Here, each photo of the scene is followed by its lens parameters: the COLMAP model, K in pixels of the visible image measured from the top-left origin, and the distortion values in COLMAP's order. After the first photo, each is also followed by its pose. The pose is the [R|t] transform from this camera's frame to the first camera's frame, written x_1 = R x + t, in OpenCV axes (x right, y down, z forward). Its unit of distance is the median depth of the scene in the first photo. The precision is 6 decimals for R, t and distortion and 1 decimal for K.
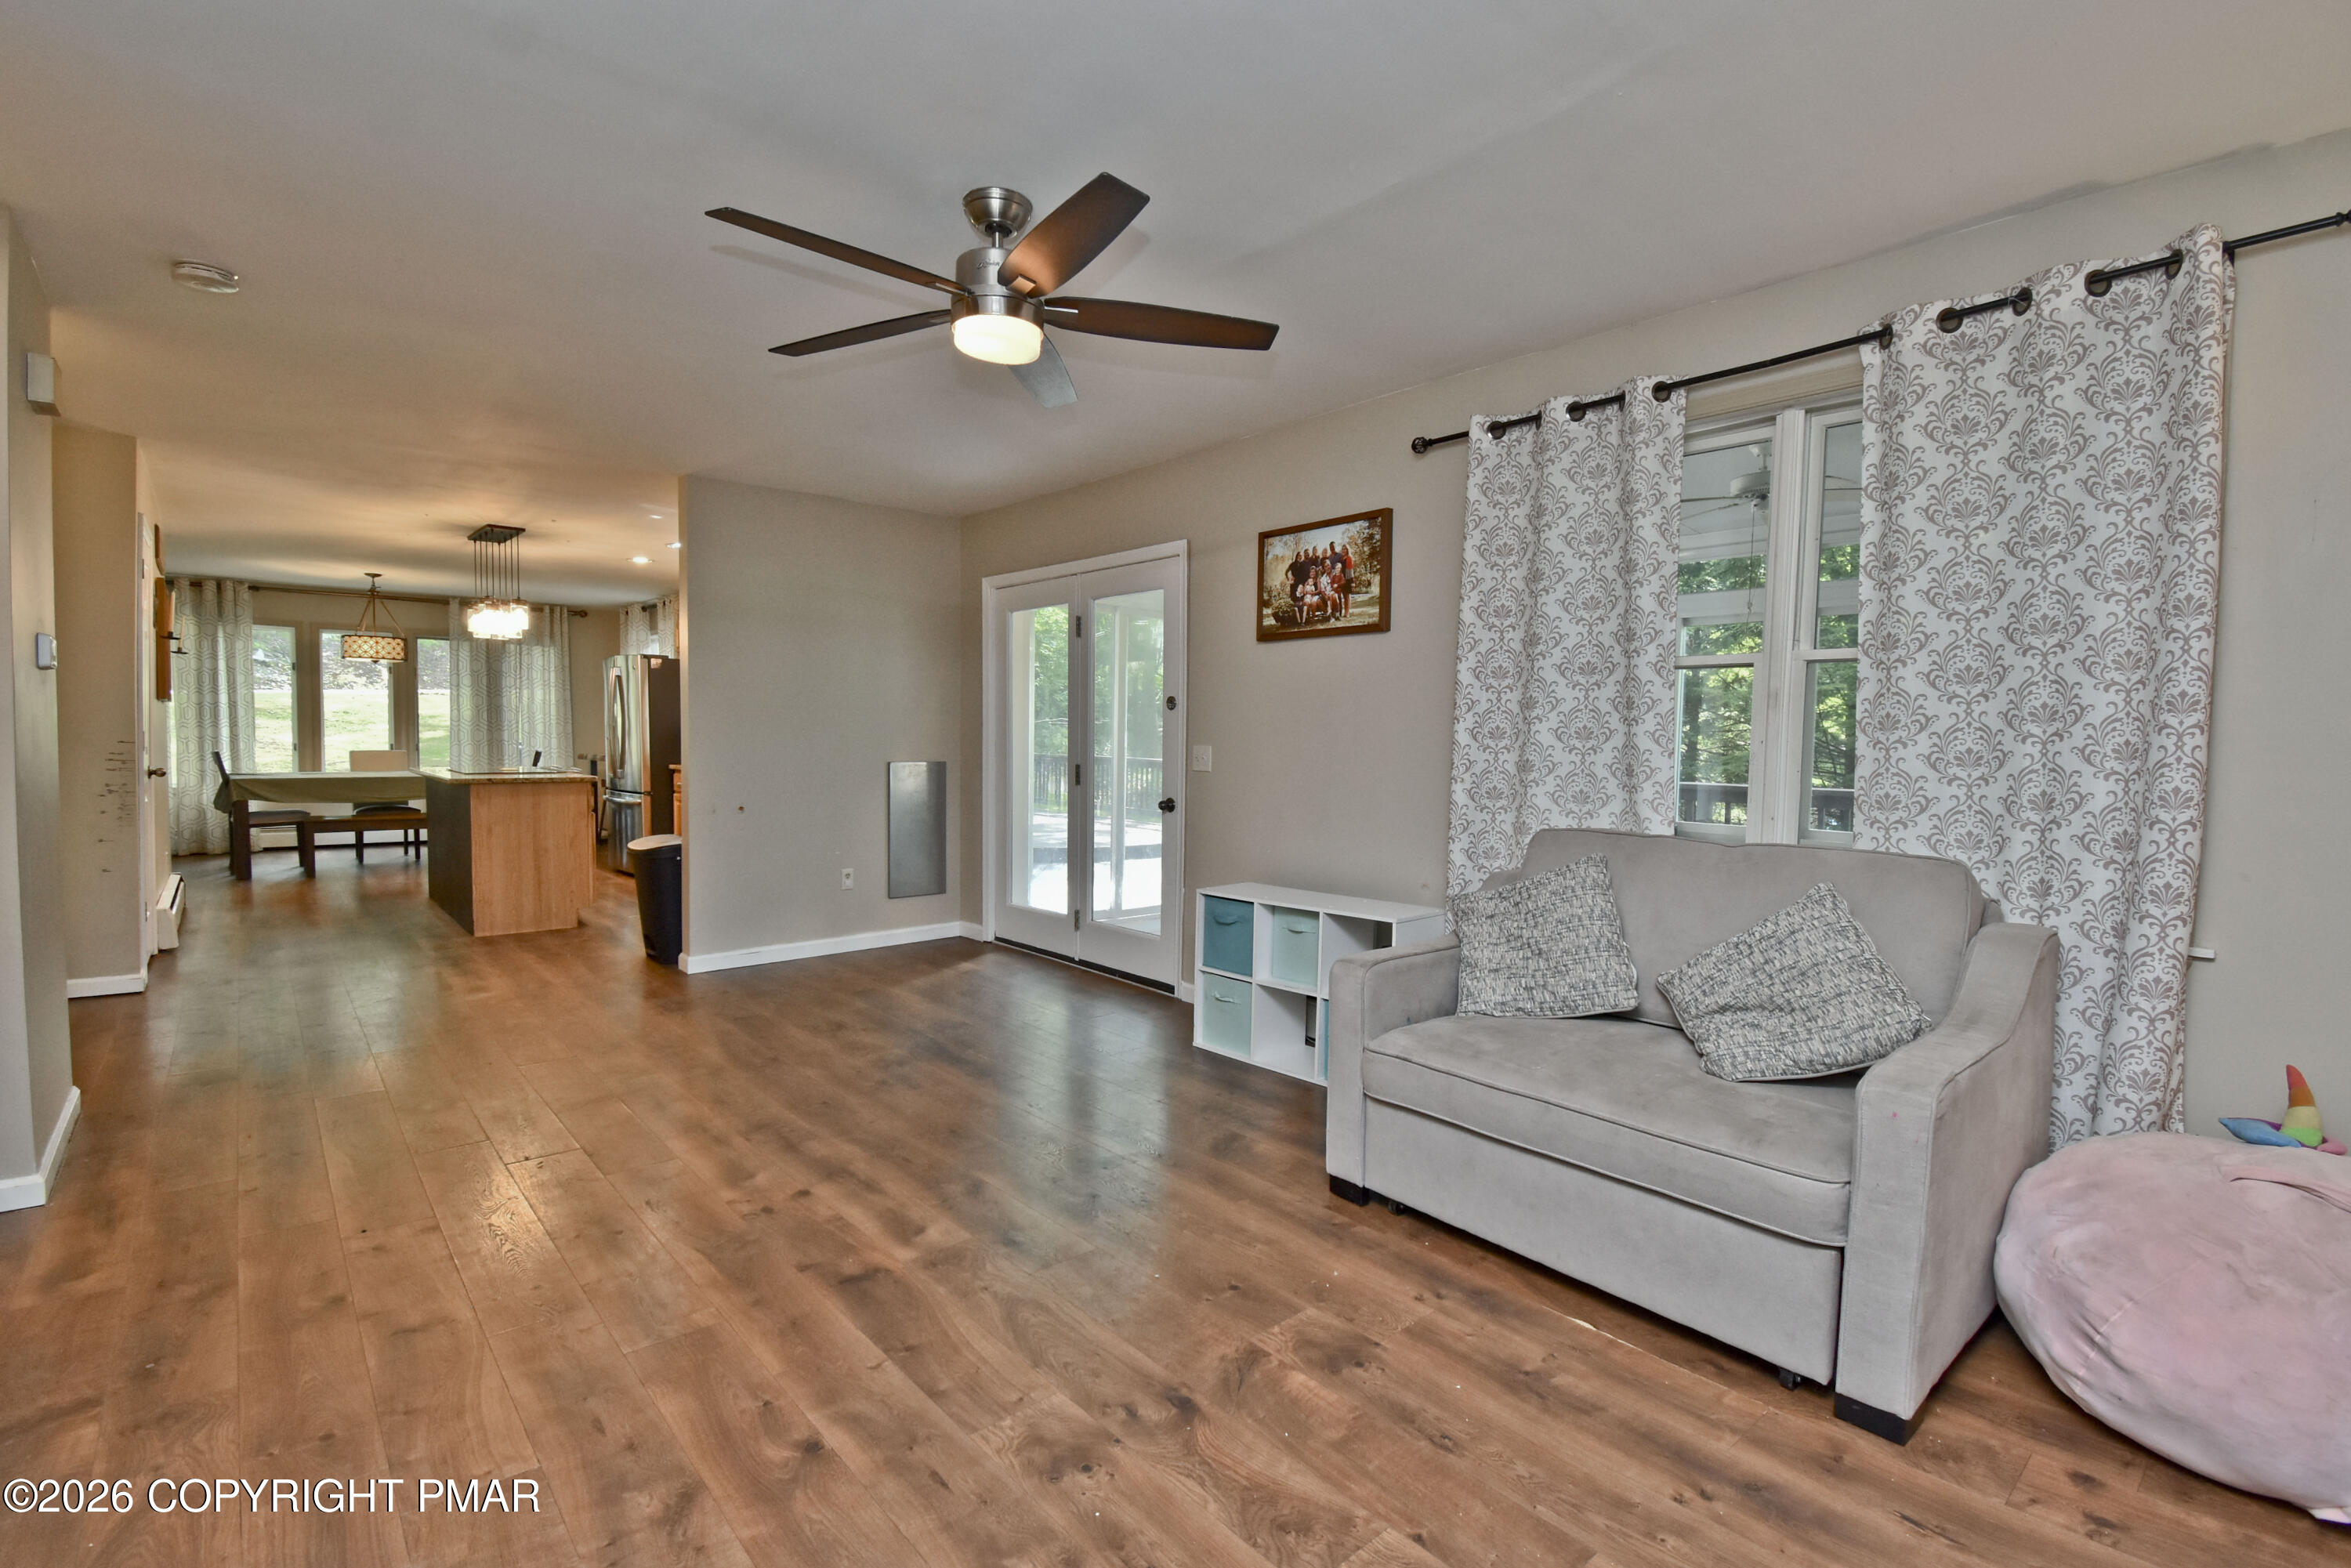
lens RADIAL K [[1043.8, 0, 1167.7], [0, 1043.8, 790.7], [0, 0, 1]] dist [0.002159, -0.014026]
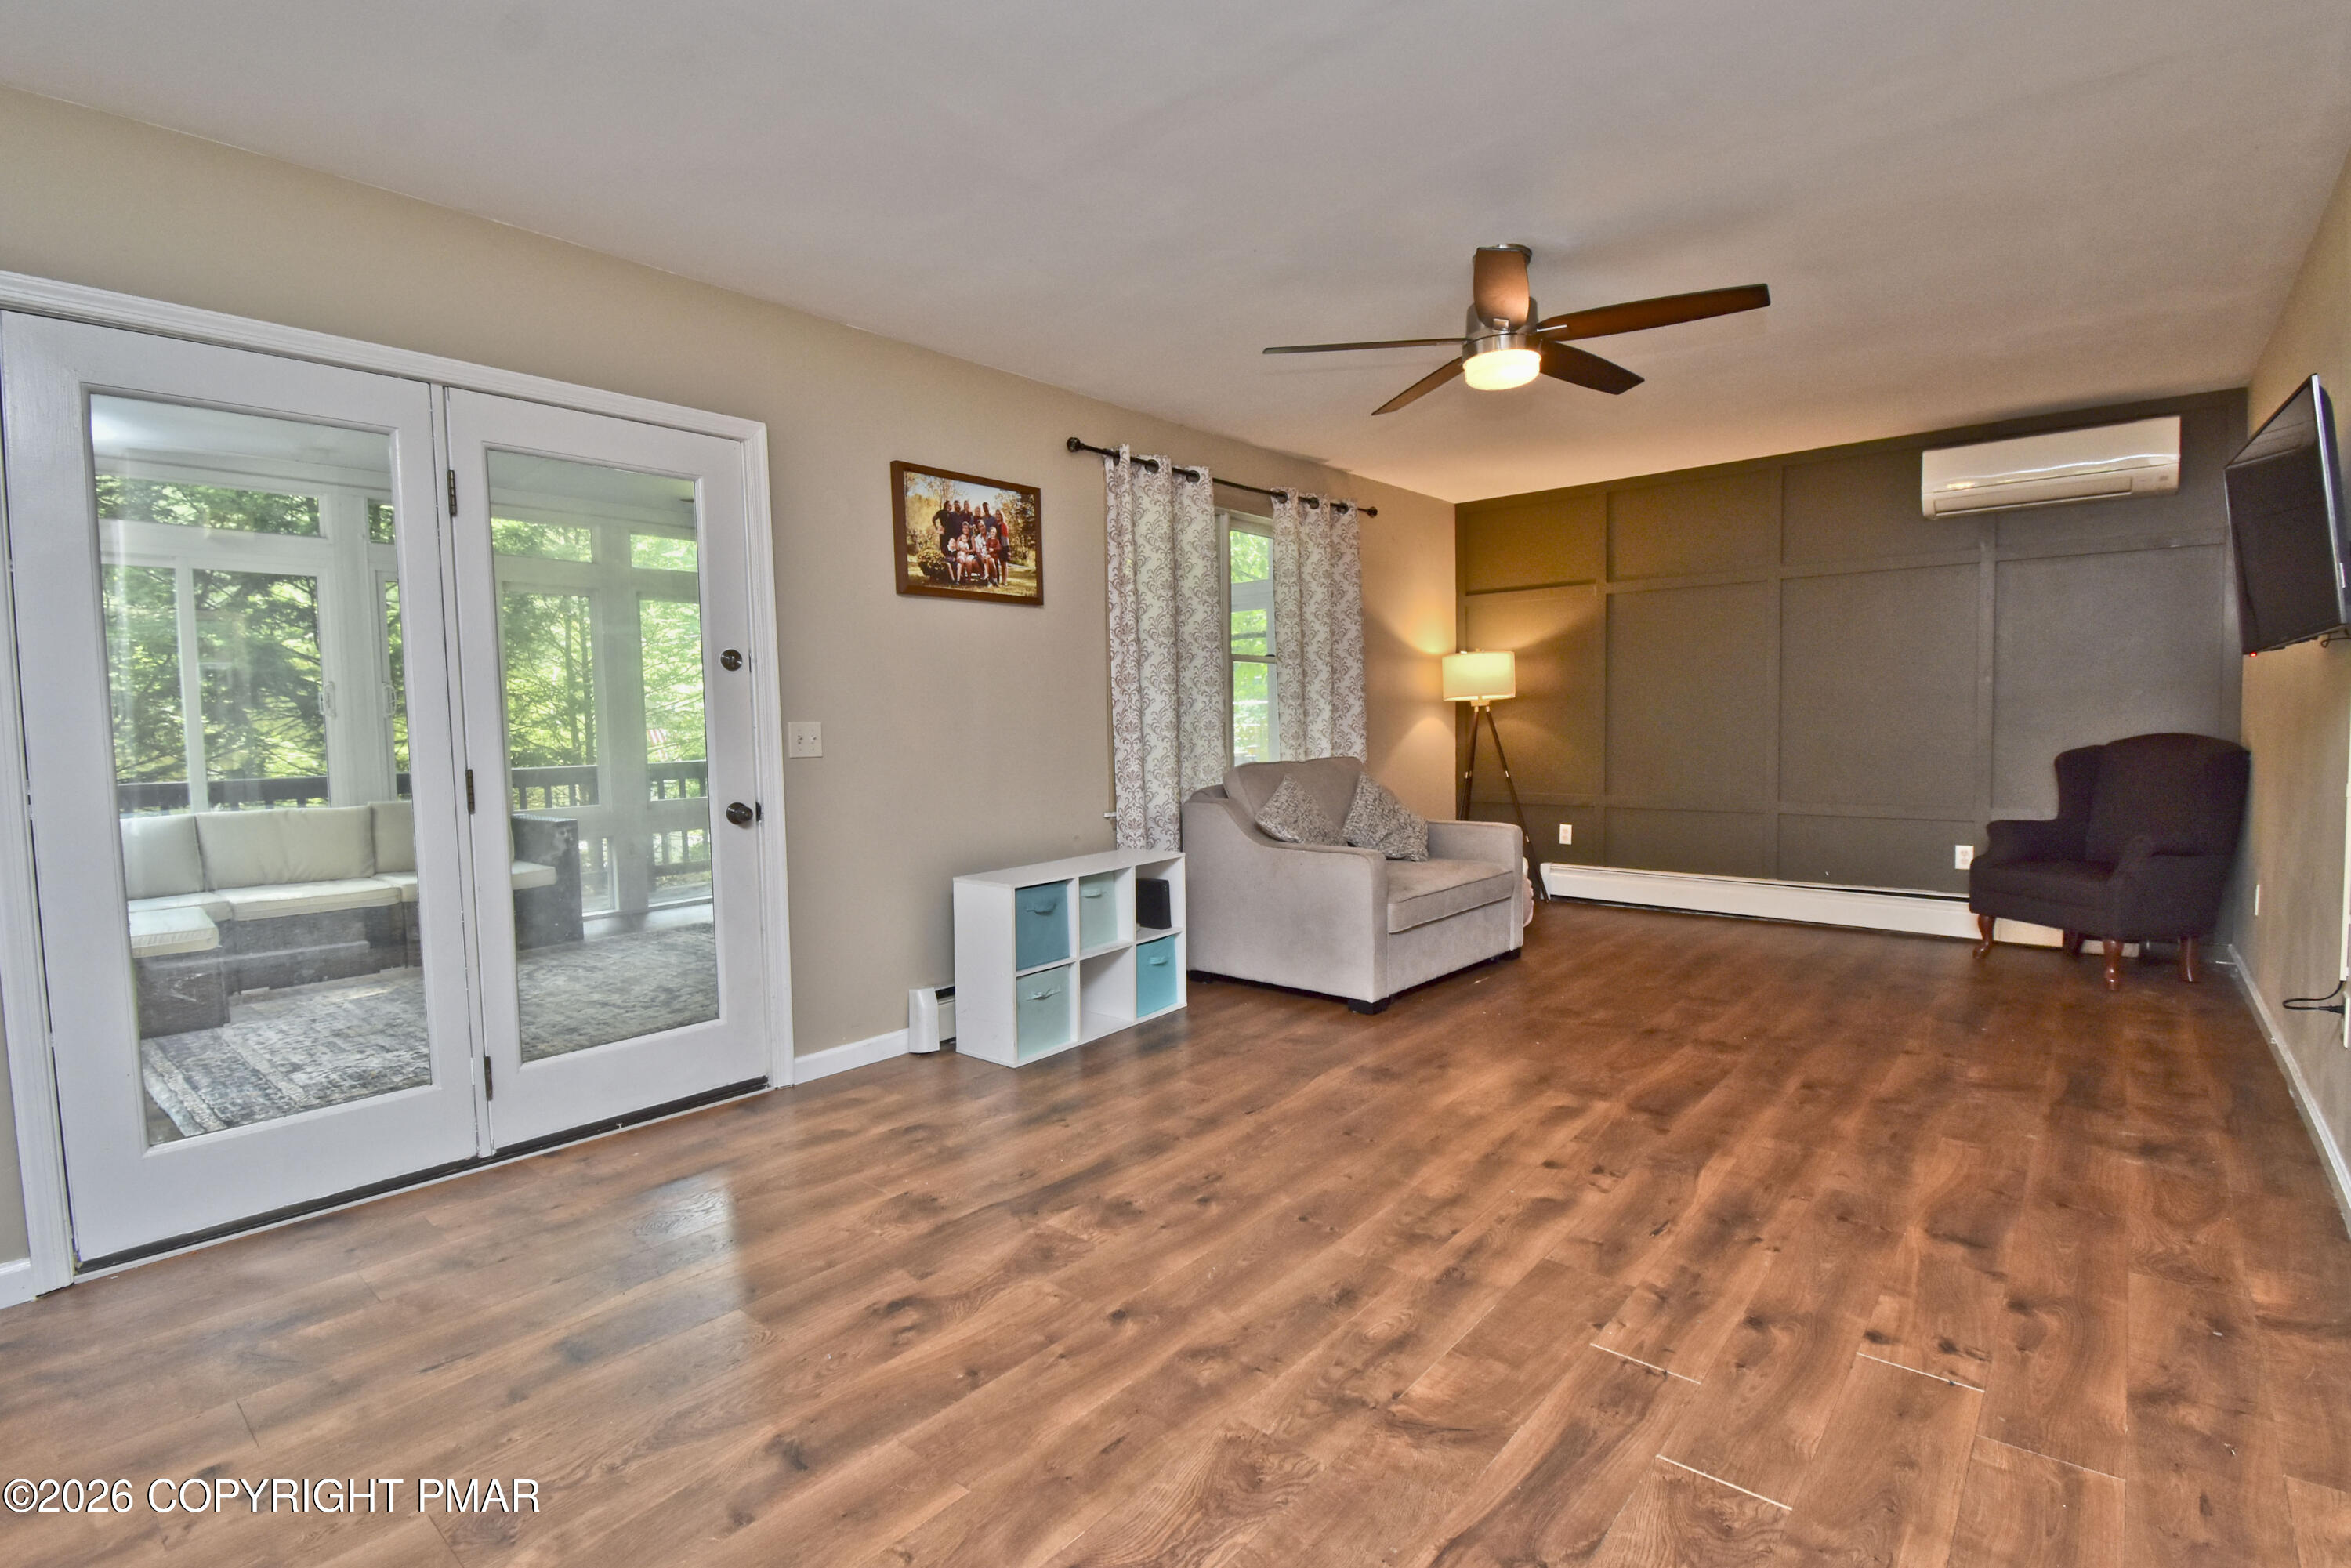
lens RADIAL K [[1077.4, 0, 1172.0], [0, 1077.4, 789.2], [0, 0, 1]] dist [0.010256, -0.020513]
pose [[-0.126792, -0.075413, 0.989058, -1.303997], [0.069809, 0.993955, 0.084736, -0.075110], [-0.989470, 0.079789, -0.120761, 1.475347]]
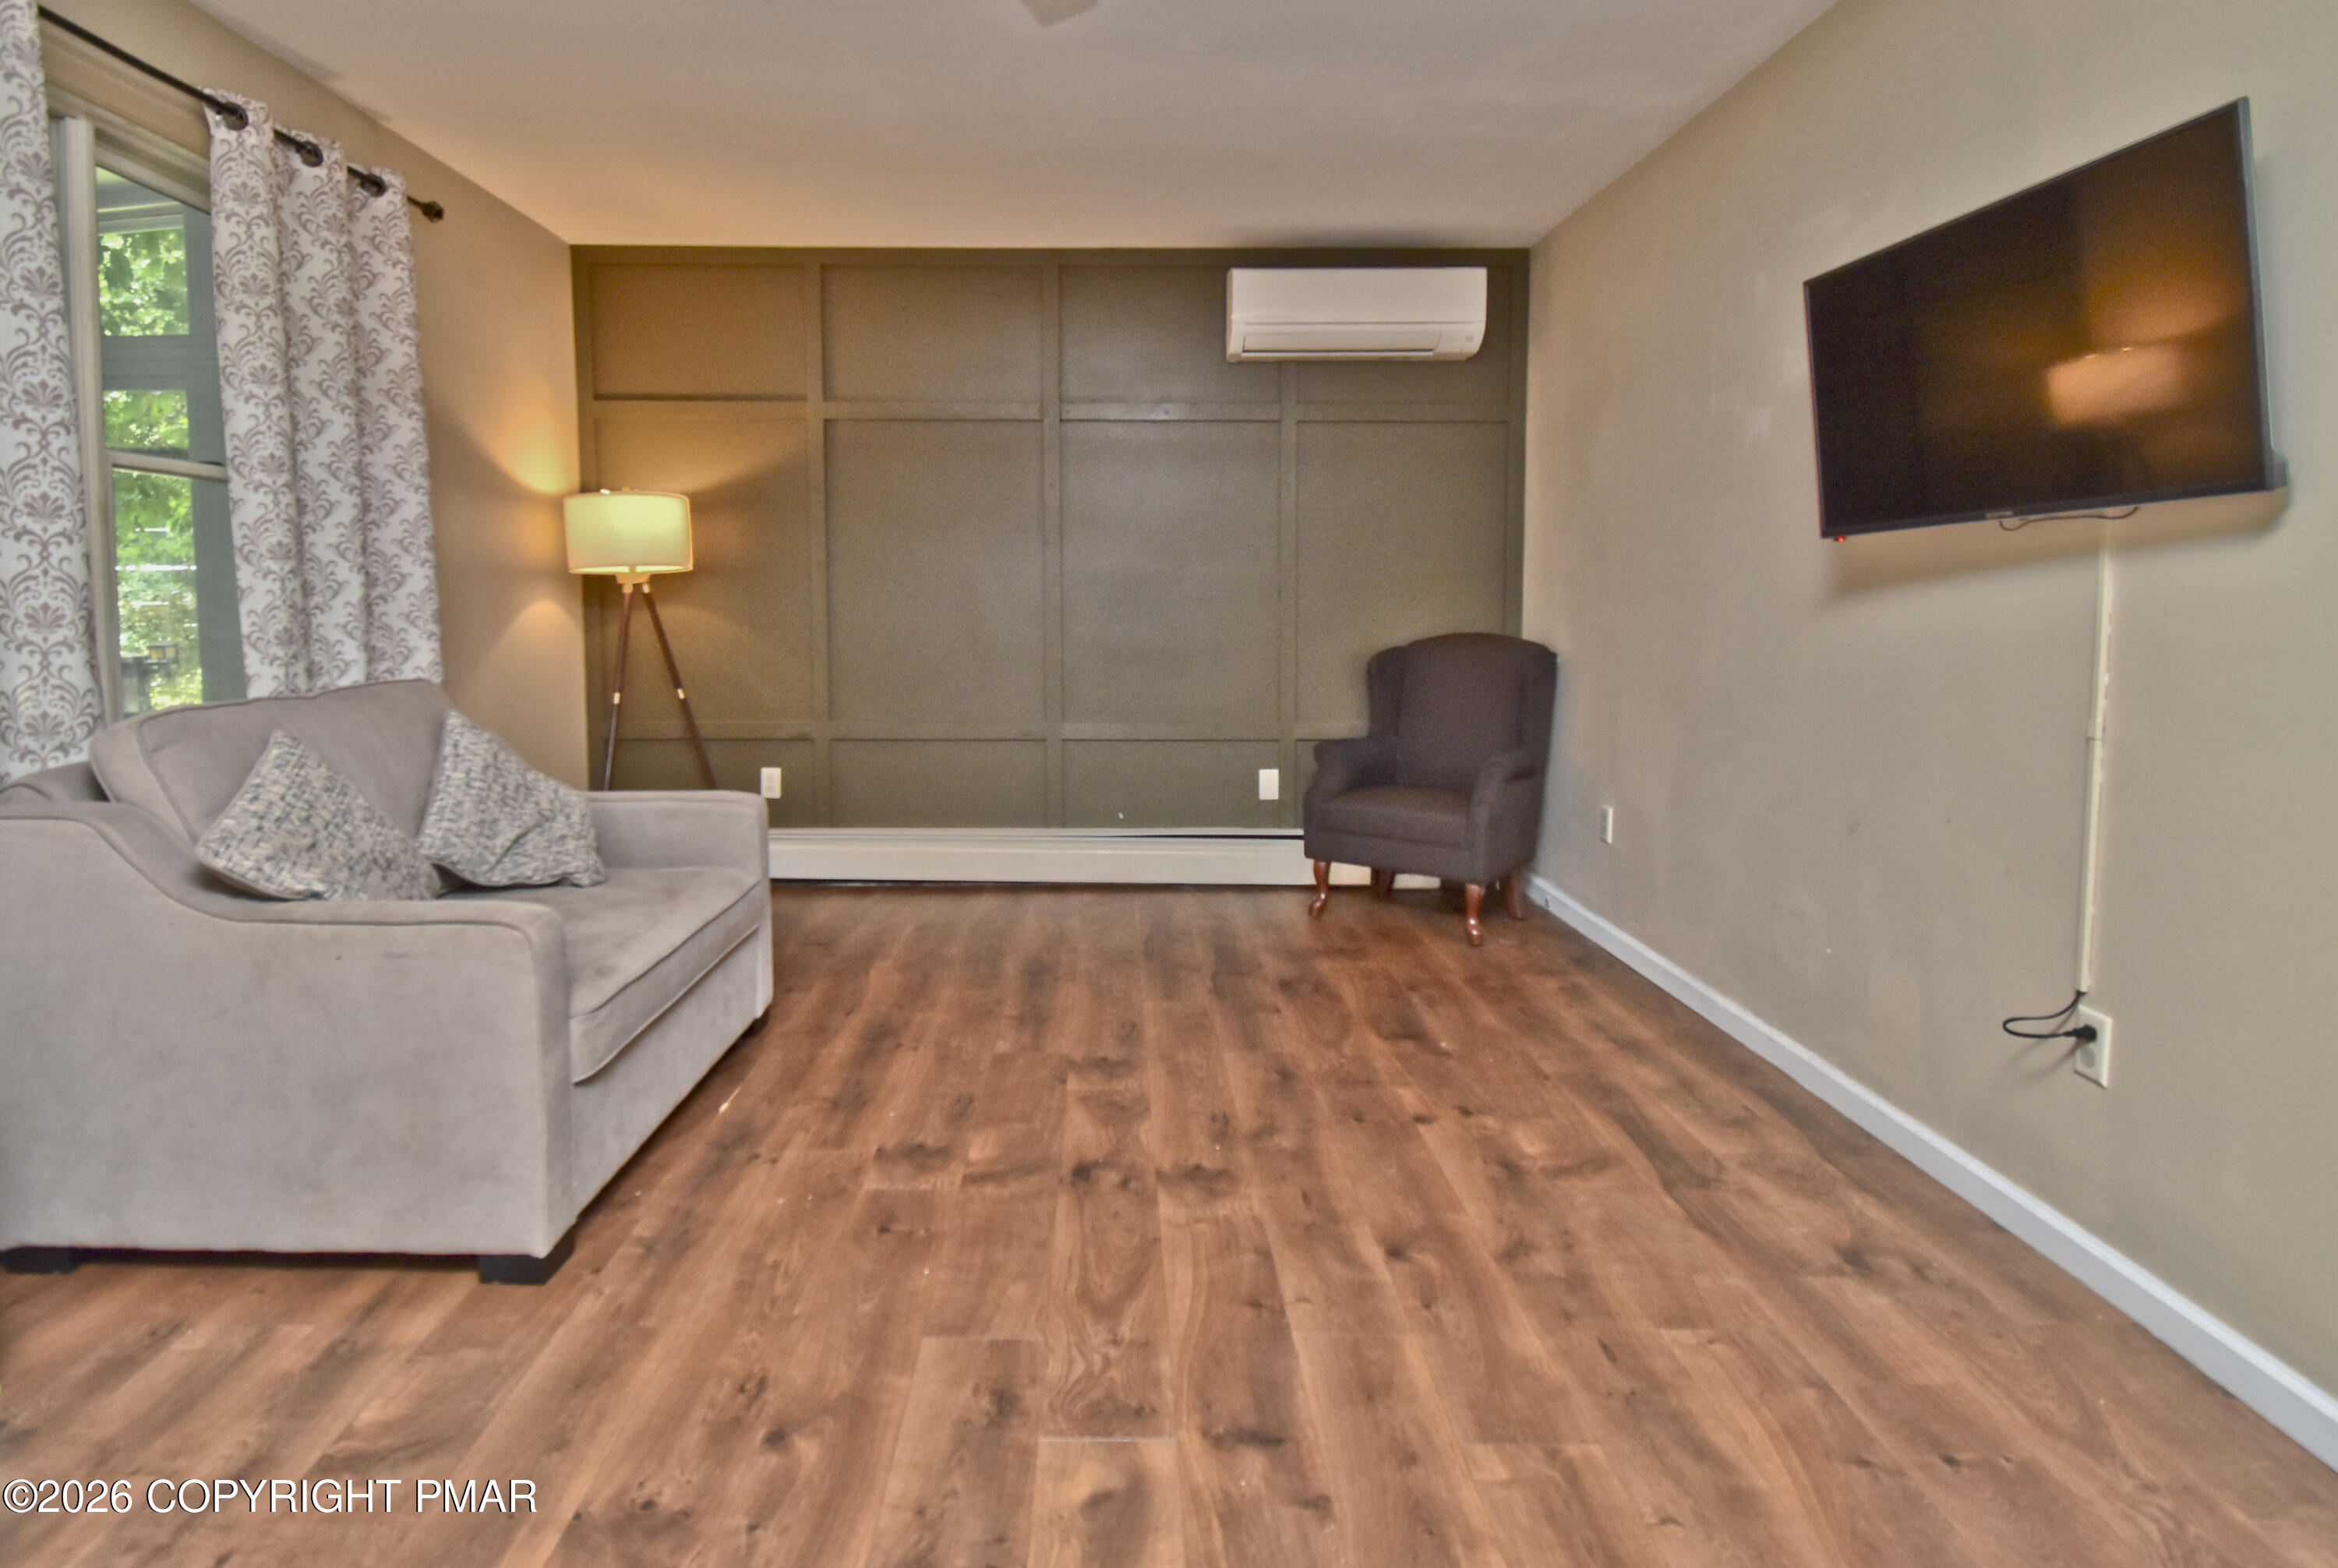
lens RADIAL K [[1264.1, 0, 1107.9], [0, 1264.1, 687.0], [0, 0, 1]] dist [0.001307, -0.001214]
pose [[-0.749532, -0.063671, 0.658899, -0.601130], [0.024198, 0.992063, 0.123392, -0.063000], [-0.661526, 0.108430, -0.742042, 1.345274]]
